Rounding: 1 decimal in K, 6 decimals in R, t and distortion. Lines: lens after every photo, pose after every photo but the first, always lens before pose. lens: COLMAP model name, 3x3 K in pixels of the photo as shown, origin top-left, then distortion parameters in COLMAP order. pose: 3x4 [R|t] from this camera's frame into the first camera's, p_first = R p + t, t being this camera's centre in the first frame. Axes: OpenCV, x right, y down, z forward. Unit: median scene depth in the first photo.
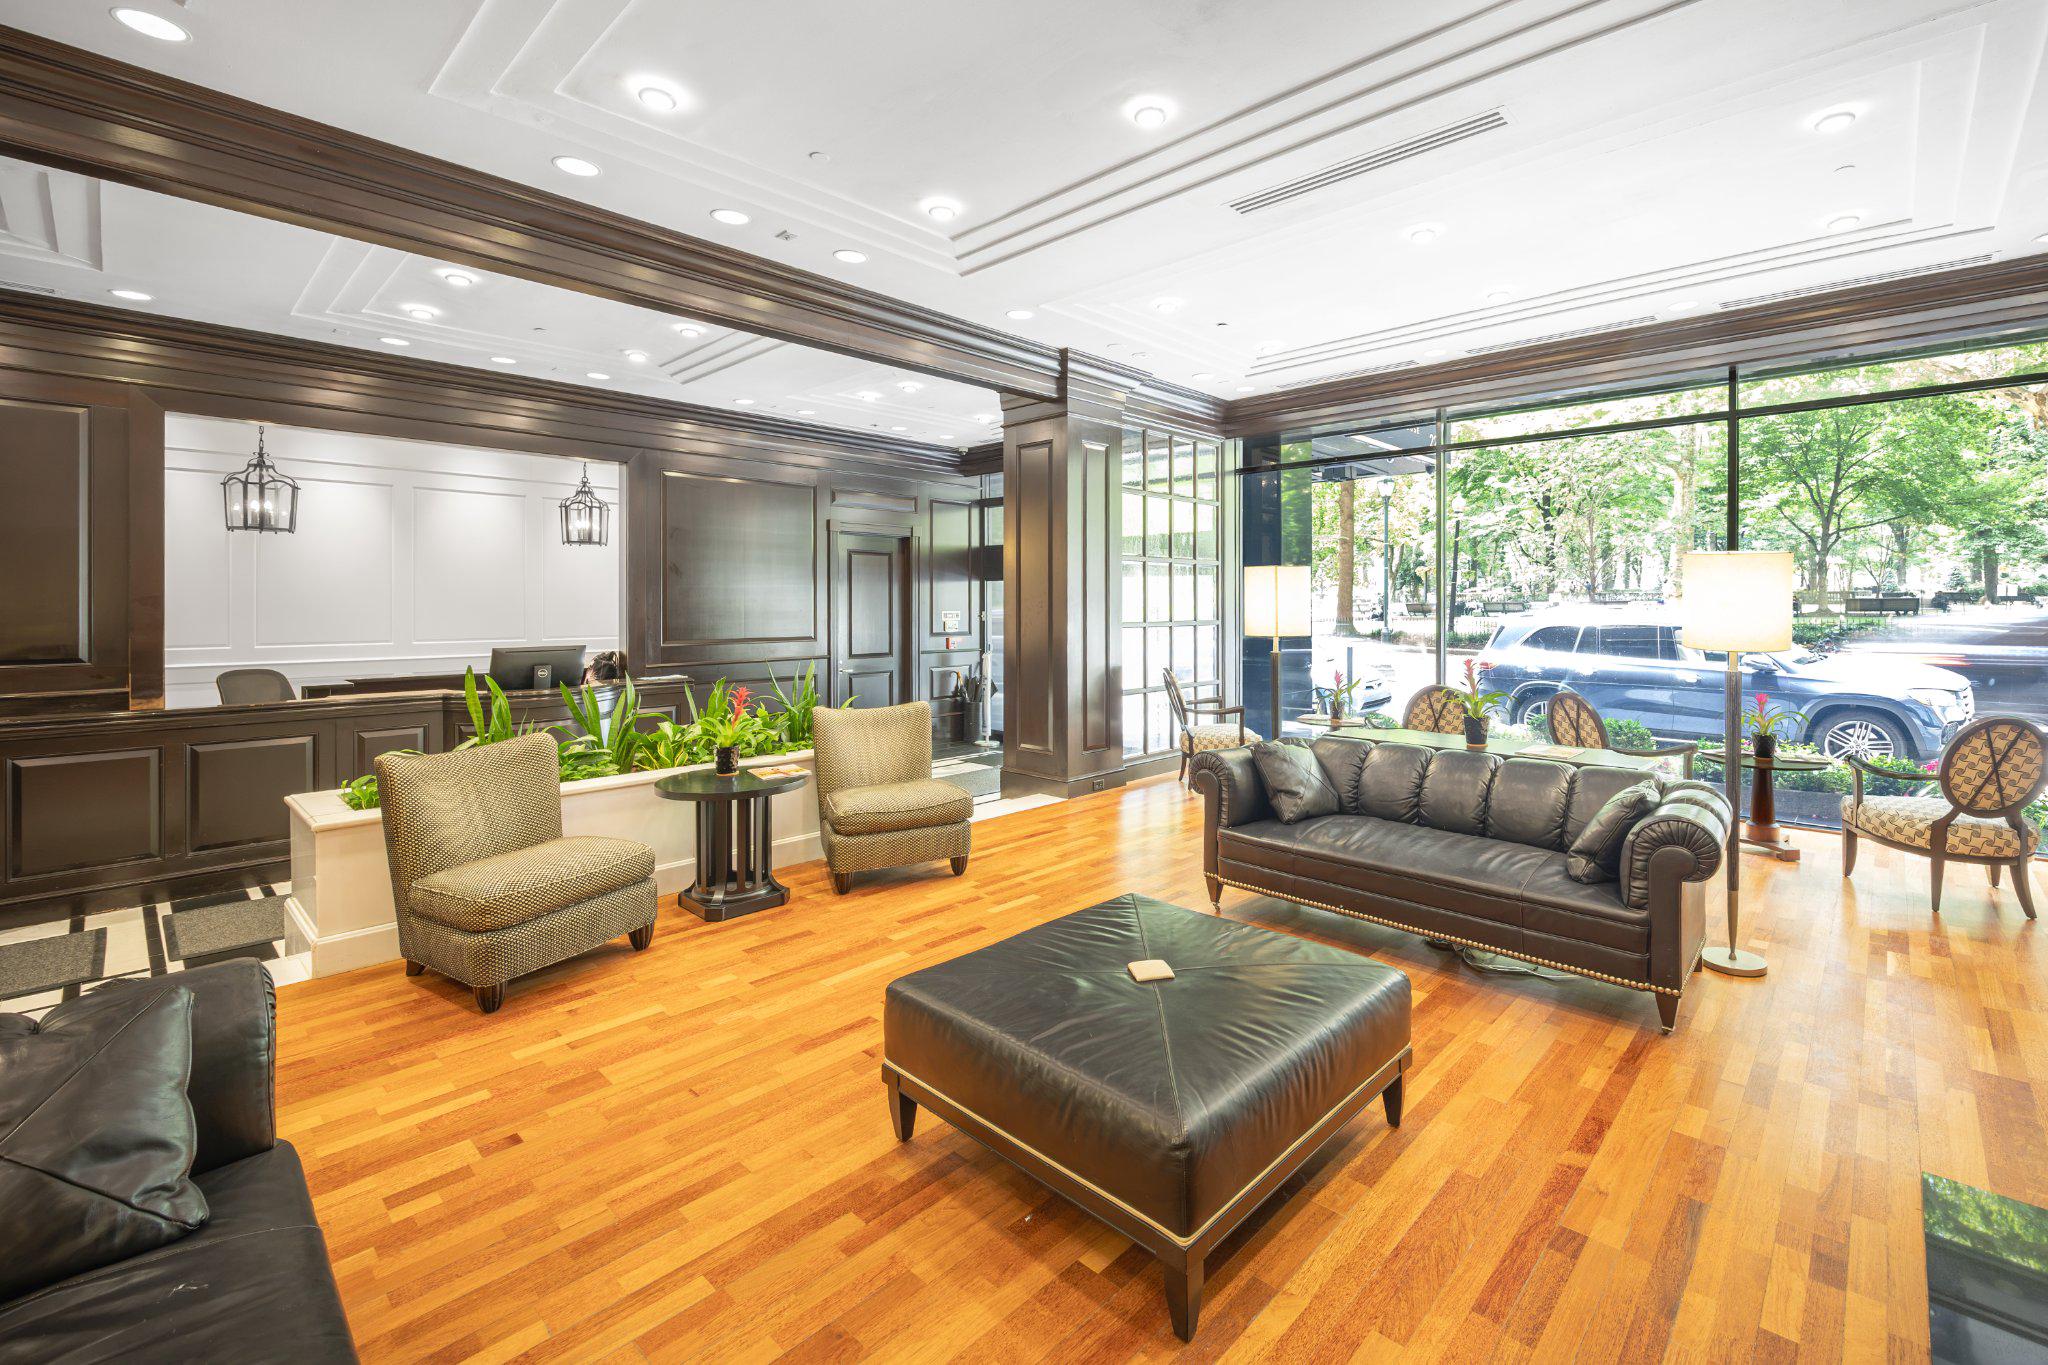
lens RADIAL K [[868.7, 0, 1027.9], [0, 868.7, 595.8], [0, 0, 1]] dist [0.024407, -0.000295]
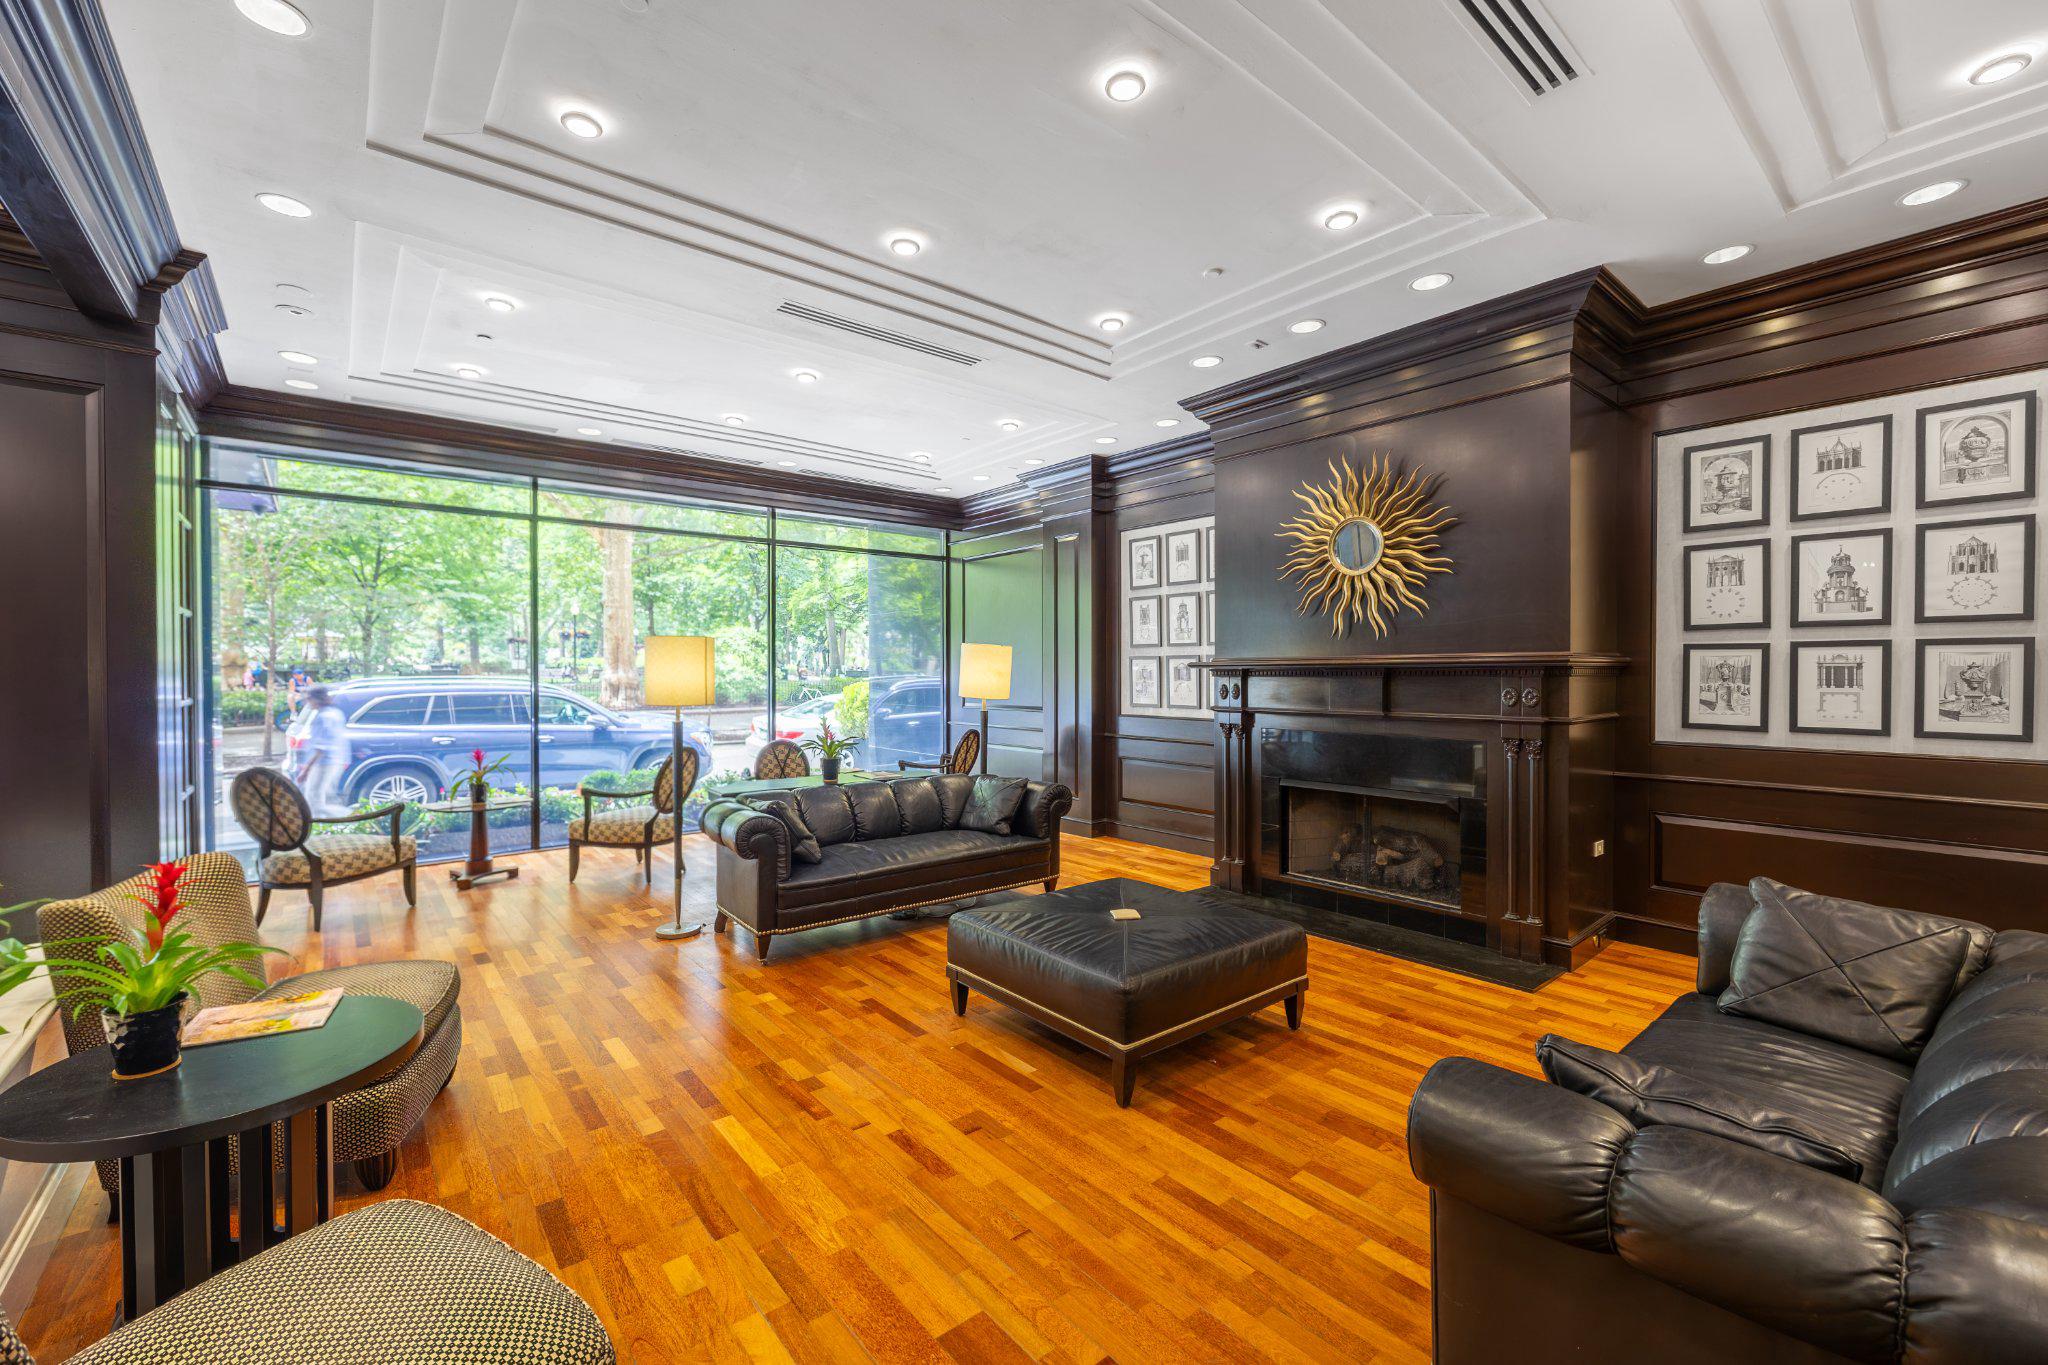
lens RADIAL K [[851.8, 0, 1024.0], [0, 851.8, 682.5], [0, 0, 1]] dist [-0.030845, 0.000014]
pose [[0.104818, -0.001681, 0.994490, -0.742295], [-0.021613, 0.999759, 0.003968, 0.008331], [-0.994257, -0.021910, 0.104756, 0.567415]]
